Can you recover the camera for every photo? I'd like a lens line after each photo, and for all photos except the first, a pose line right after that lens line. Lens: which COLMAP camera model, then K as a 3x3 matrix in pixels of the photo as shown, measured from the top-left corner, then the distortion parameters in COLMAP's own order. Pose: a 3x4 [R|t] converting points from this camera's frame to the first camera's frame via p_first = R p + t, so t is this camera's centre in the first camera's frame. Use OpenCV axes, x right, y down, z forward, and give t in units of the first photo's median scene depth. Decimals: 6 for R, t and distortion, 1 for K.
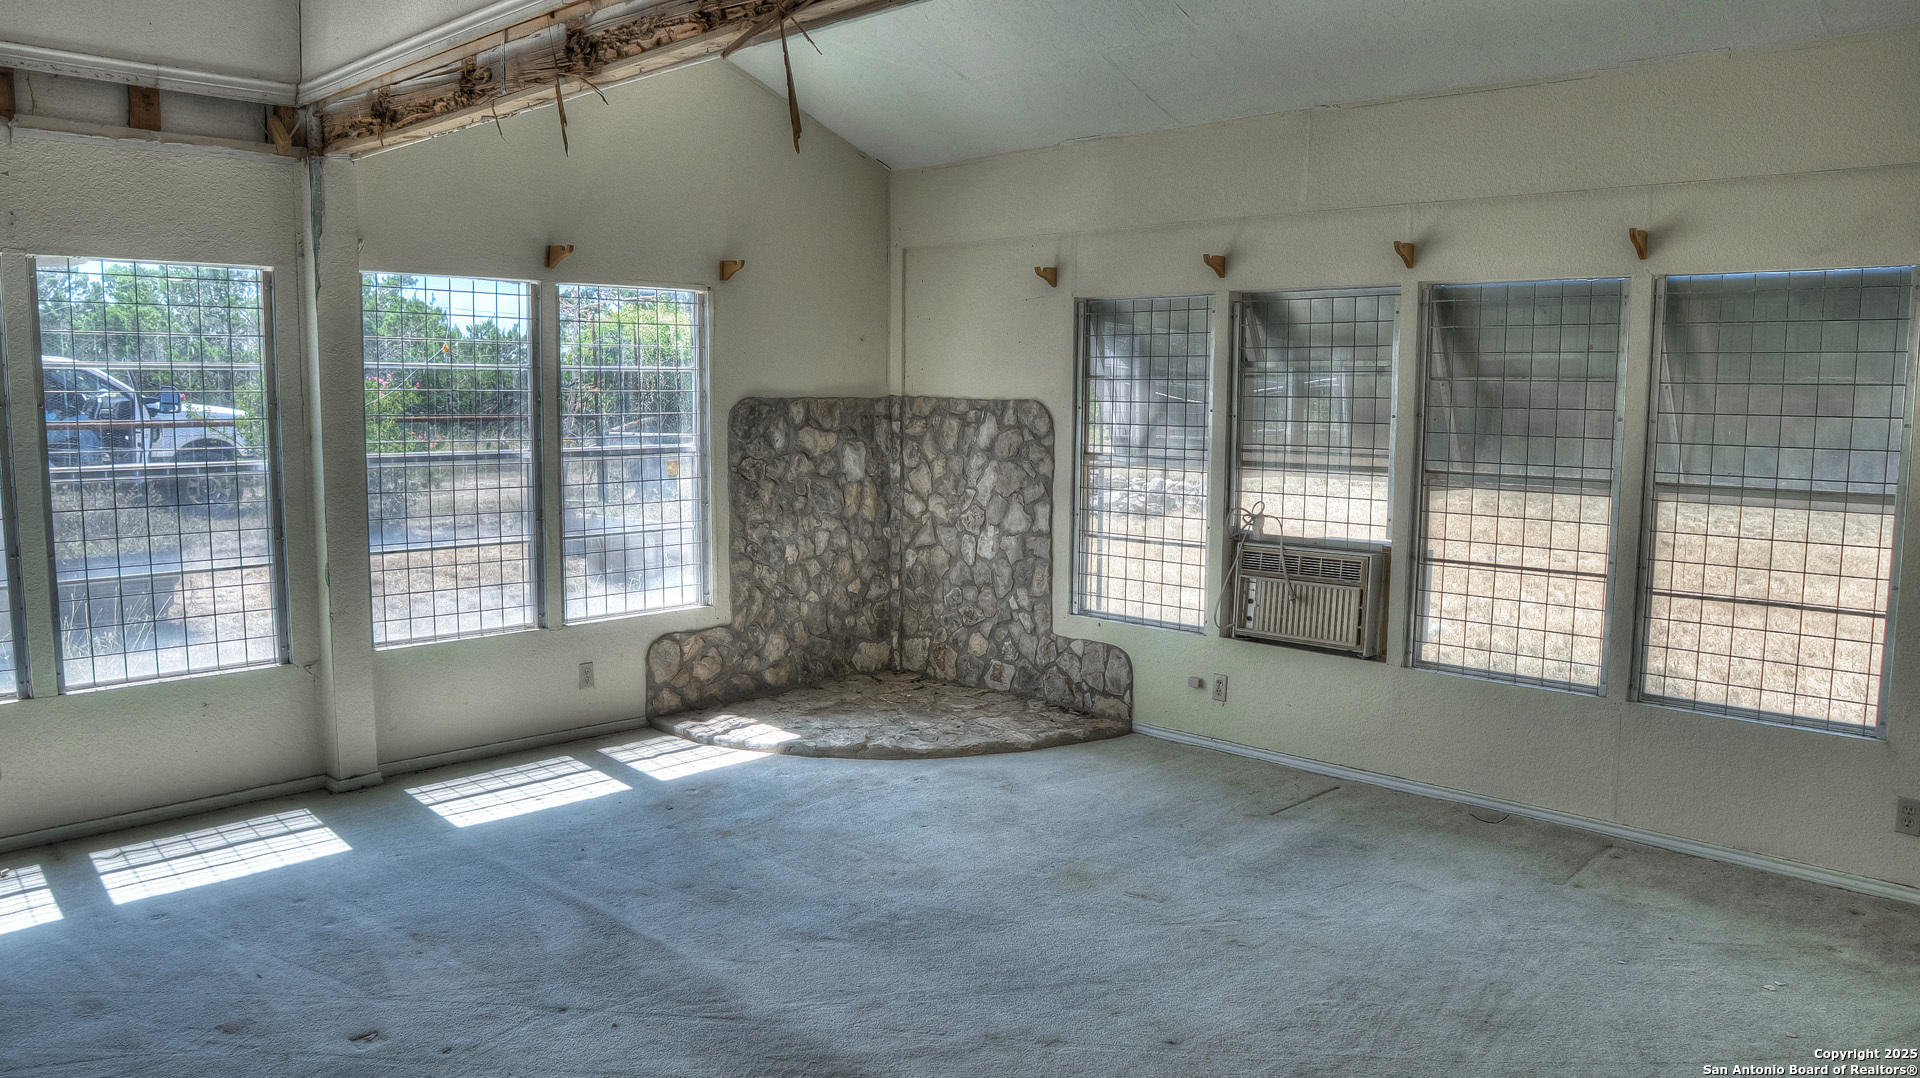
lens RADIAL K [[1351.8, 0, 966.7], [0, 1351.8, 531.6], [0, 0, 1]] dist [-0.091792, 0.049073]
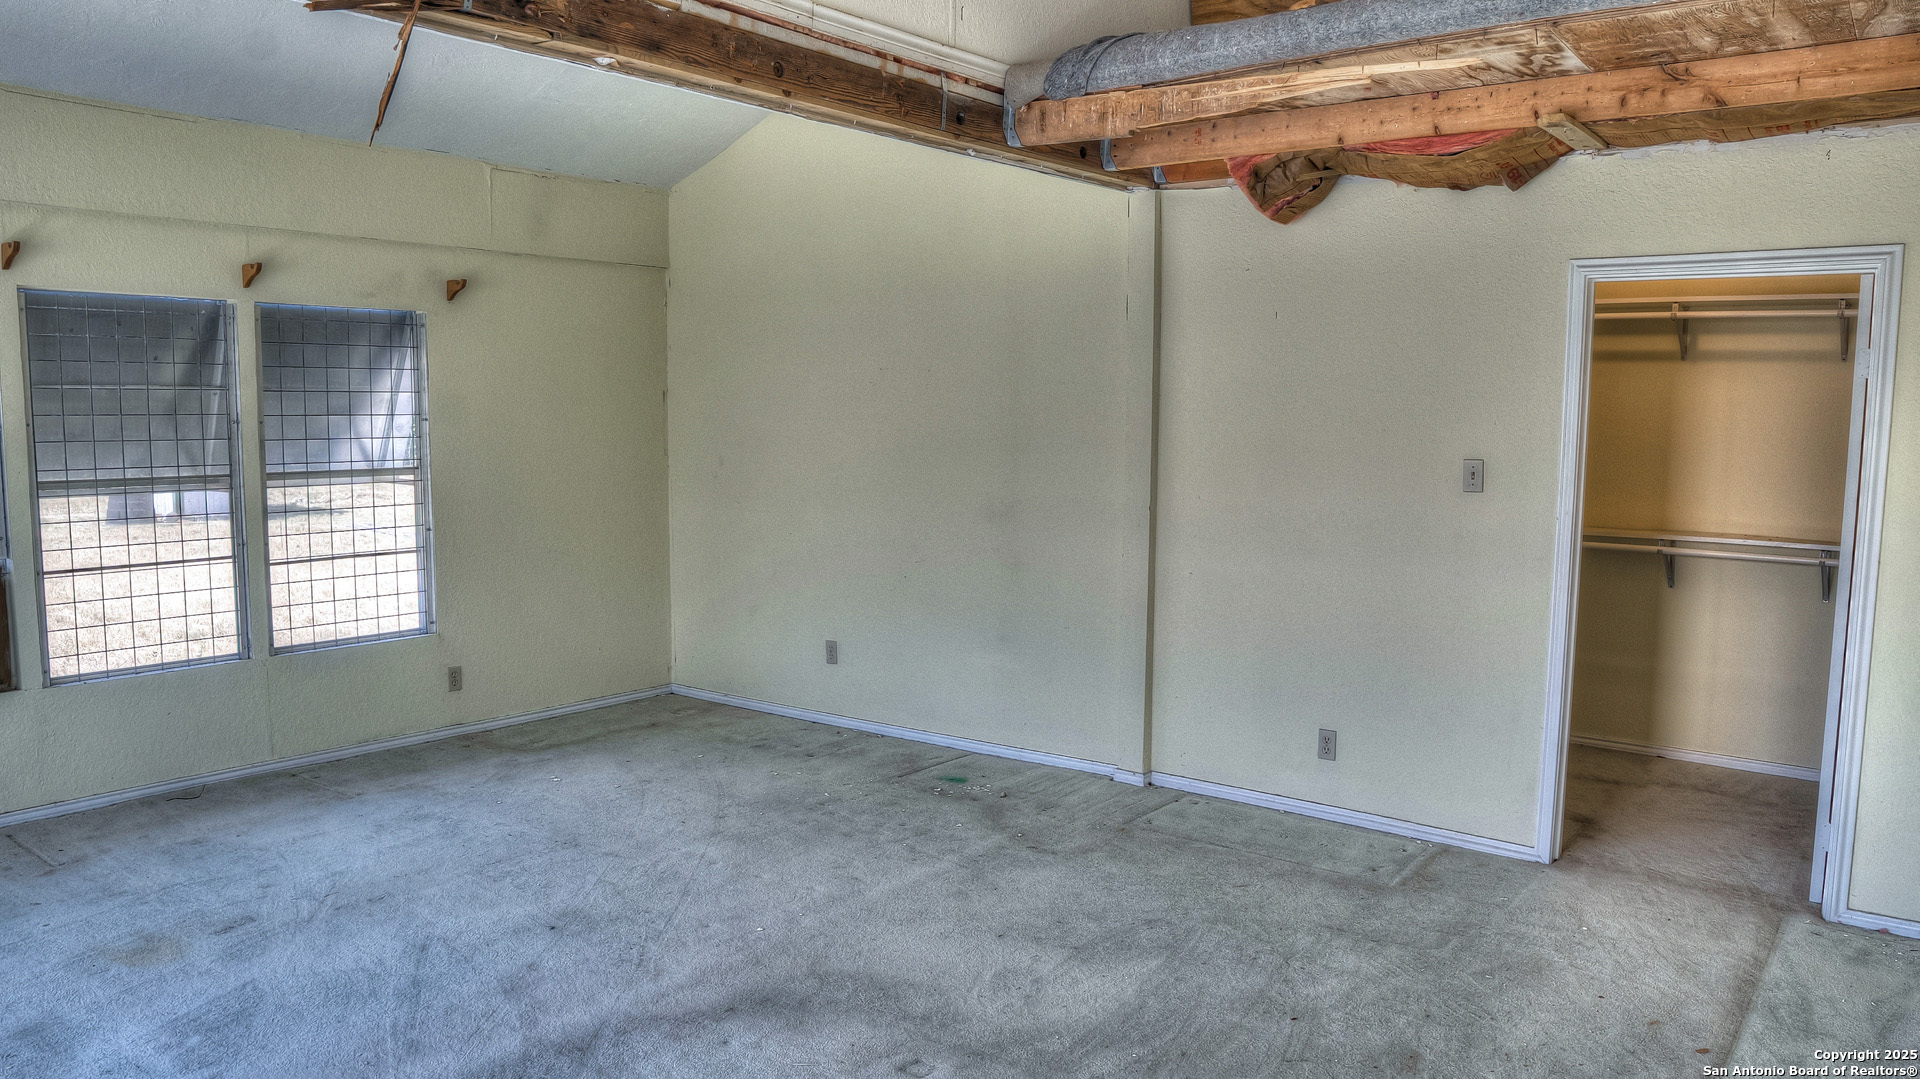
lens RADIAL K [[1351.8, 0, 971.7], [0, 1351.8, 546.3], [0, 0, 1]] dist [-0.091792, 0.049073]
pose [[-0.103085, -0.118205, 0.987624, -0.754852], [0.091729, 0.987553, 0.127770, -0.066718], [-0.990434, 0.103765, -0.090959, 0.478658]]
